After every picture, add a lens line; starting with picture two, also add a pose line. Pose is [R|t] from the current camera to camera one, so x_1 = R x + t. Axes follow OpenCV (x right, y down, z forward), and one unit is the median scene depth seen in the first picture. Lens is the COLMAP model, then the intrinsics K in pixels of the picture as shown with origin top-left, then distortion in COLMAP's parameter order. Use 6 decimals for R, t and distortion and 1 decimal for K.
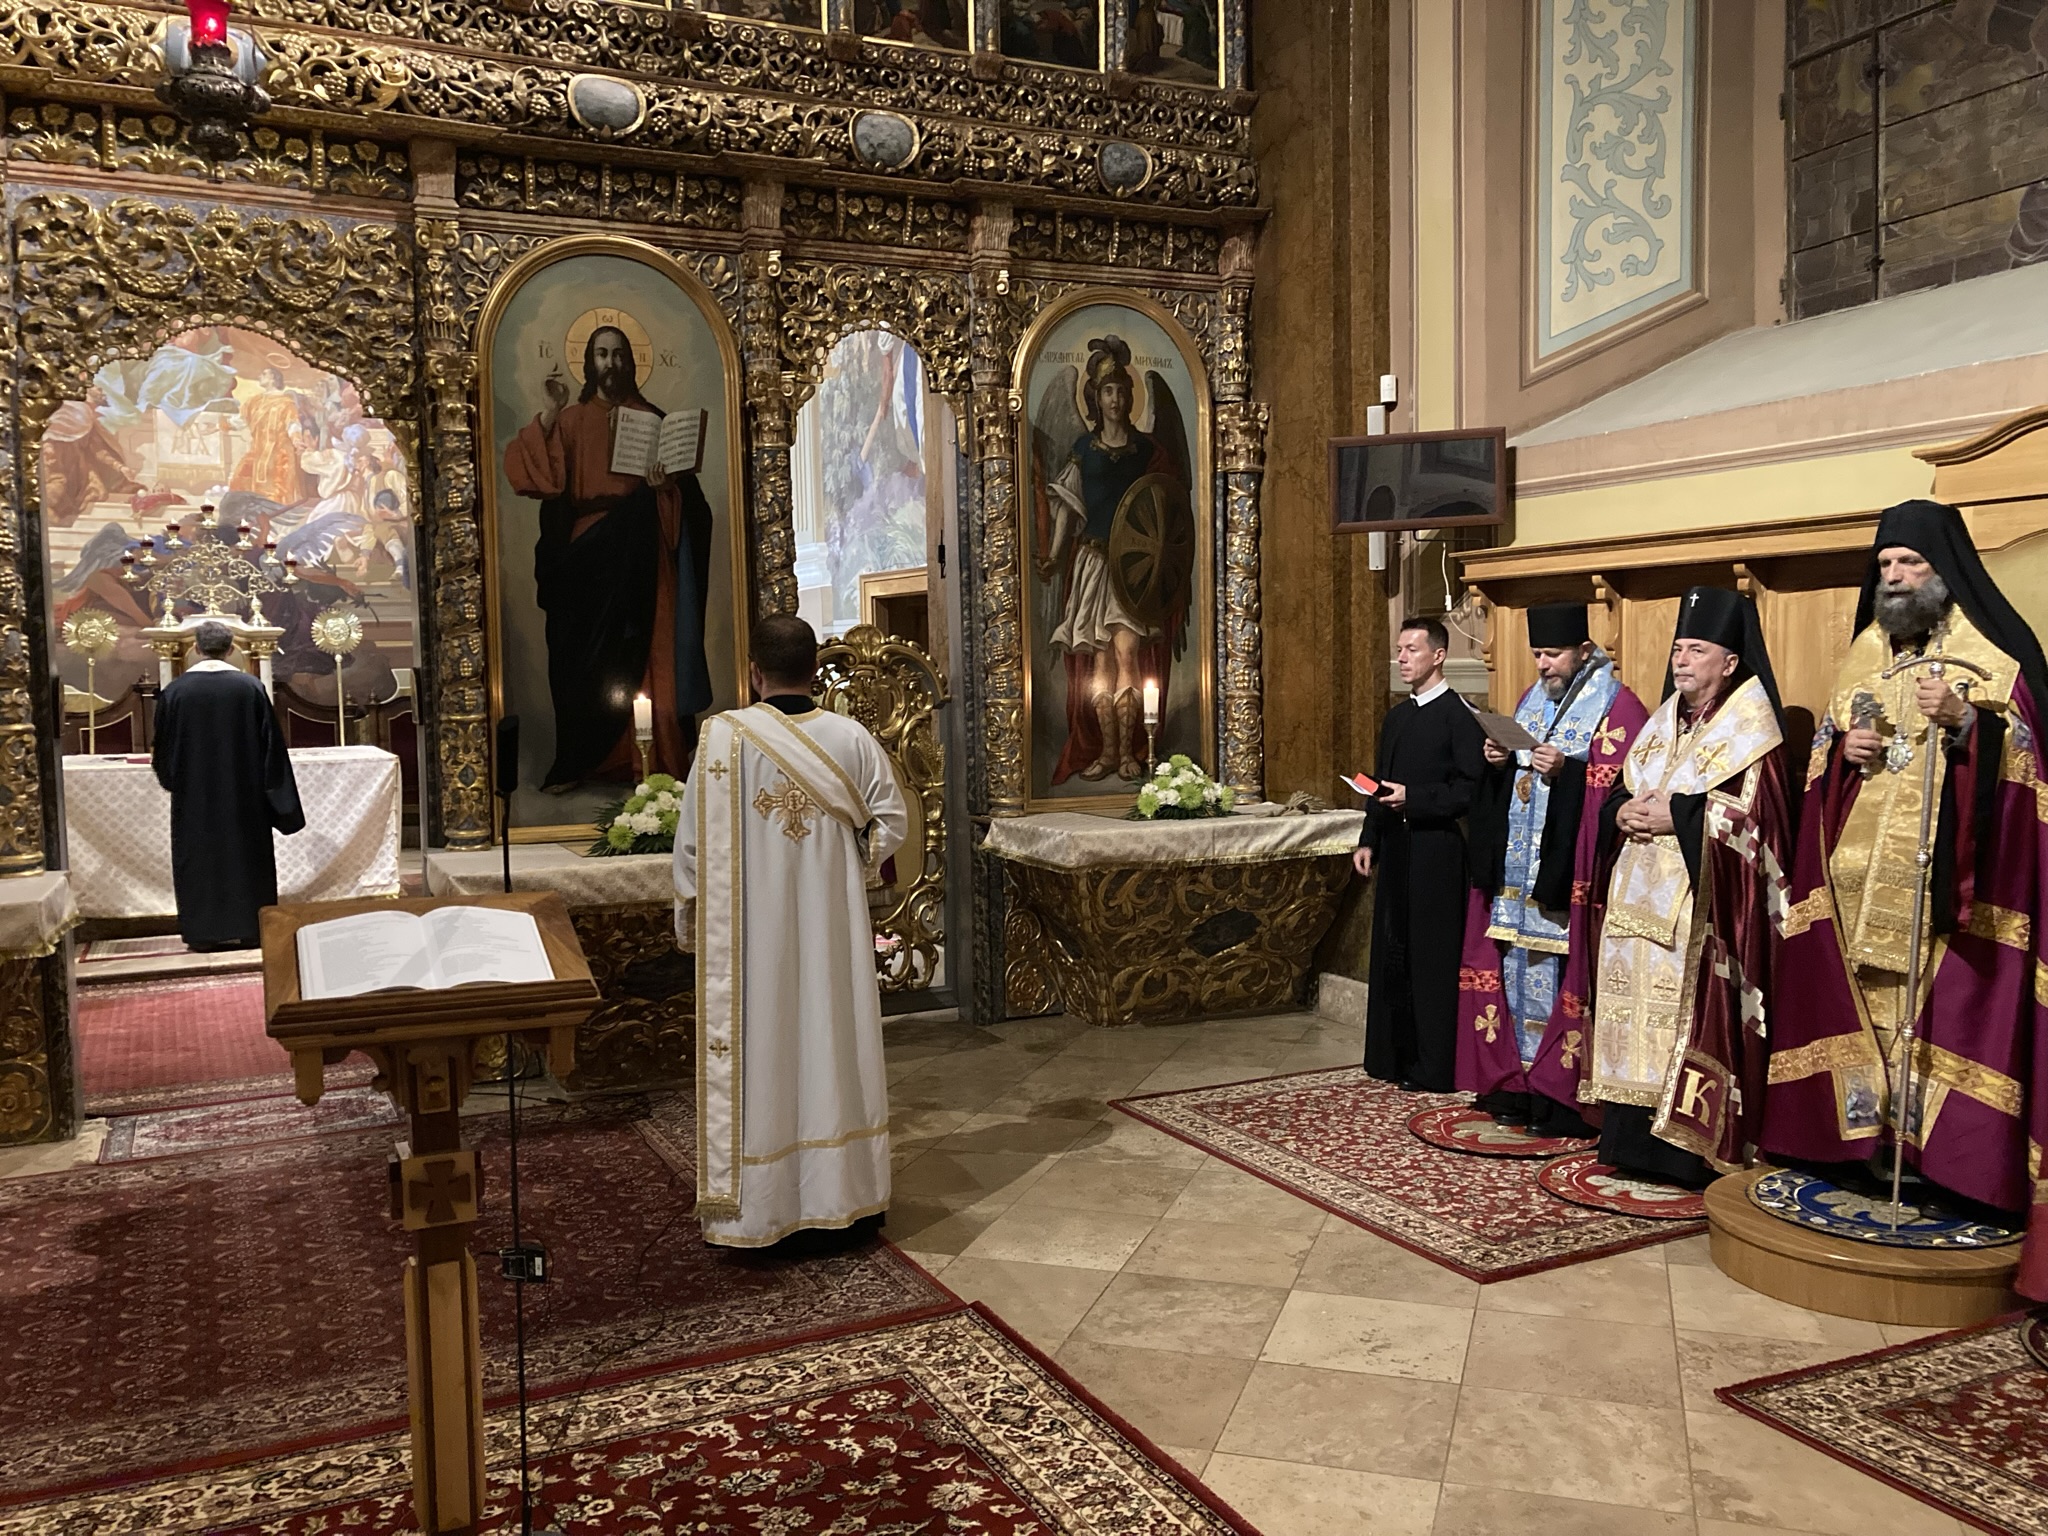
lens RADIAL K [[1686.1, 0, 1050.6], [0, 1686.1, 769.8], [0, 0, 1]] dist [0.058898, -0.048794]
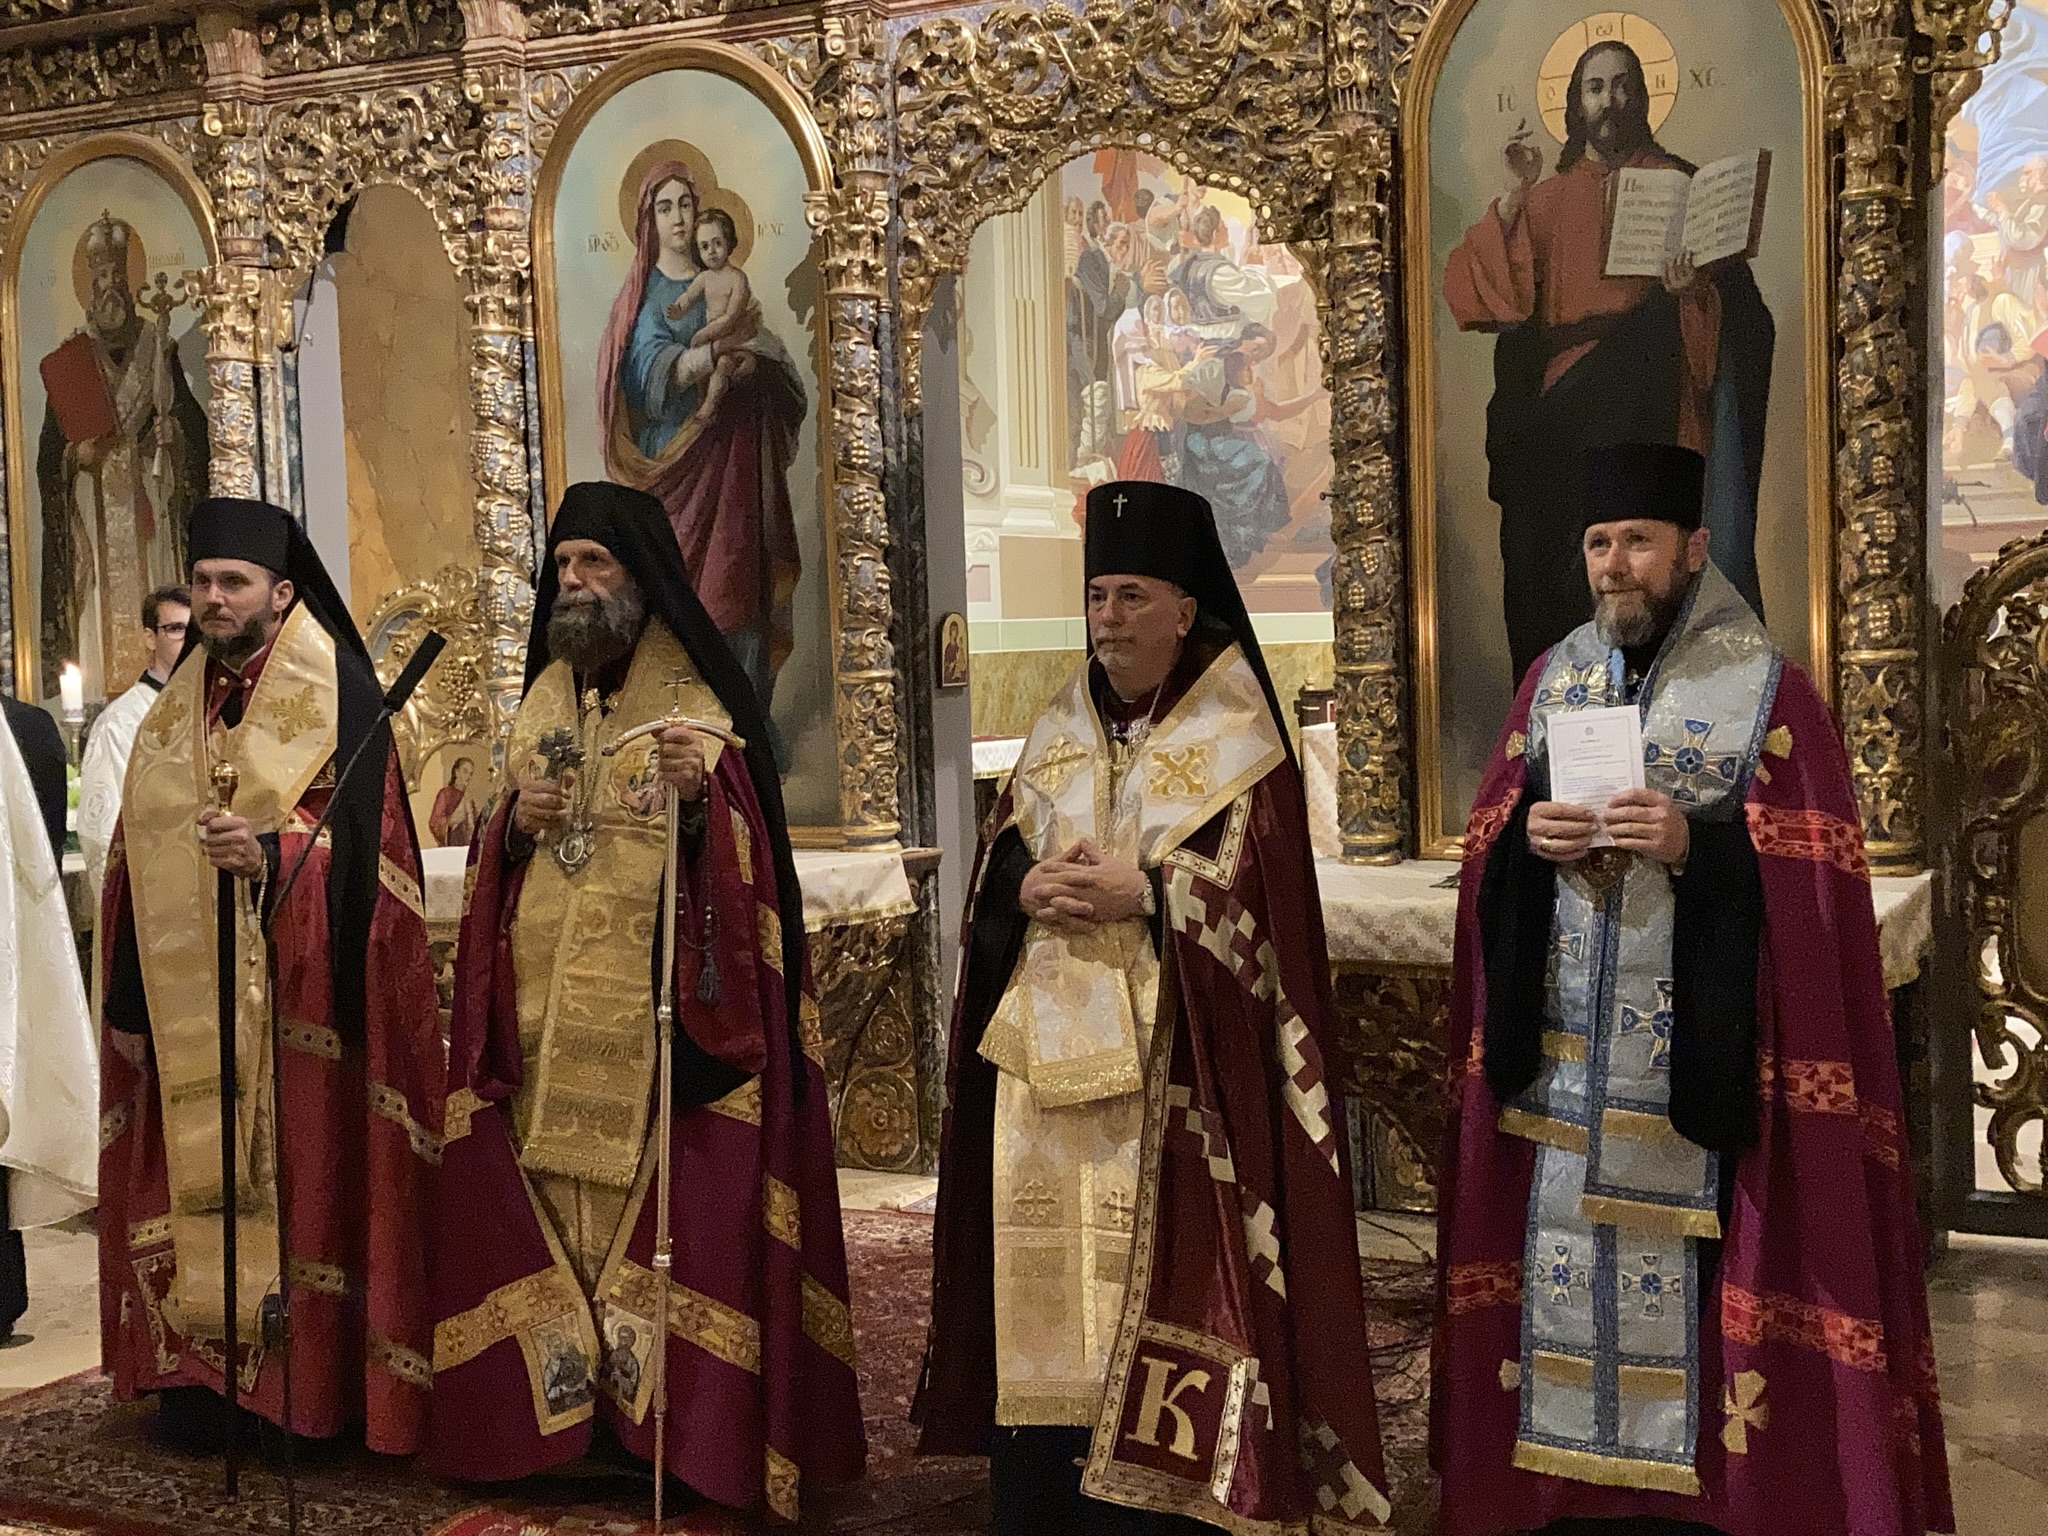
lens RADIAL K [[2380.0, 0, 1012.5], [0, 2380.0, 757.4], [0, 0, 1]] dist [0.176521, -0.571324]
pose [[0.602974, 0.041923, -0.796659, 0.358959], [-0.035298, 0.999042, 0.025857, -0.016073], [0.796980, 0.012529, 0.603876, 0.330597]]
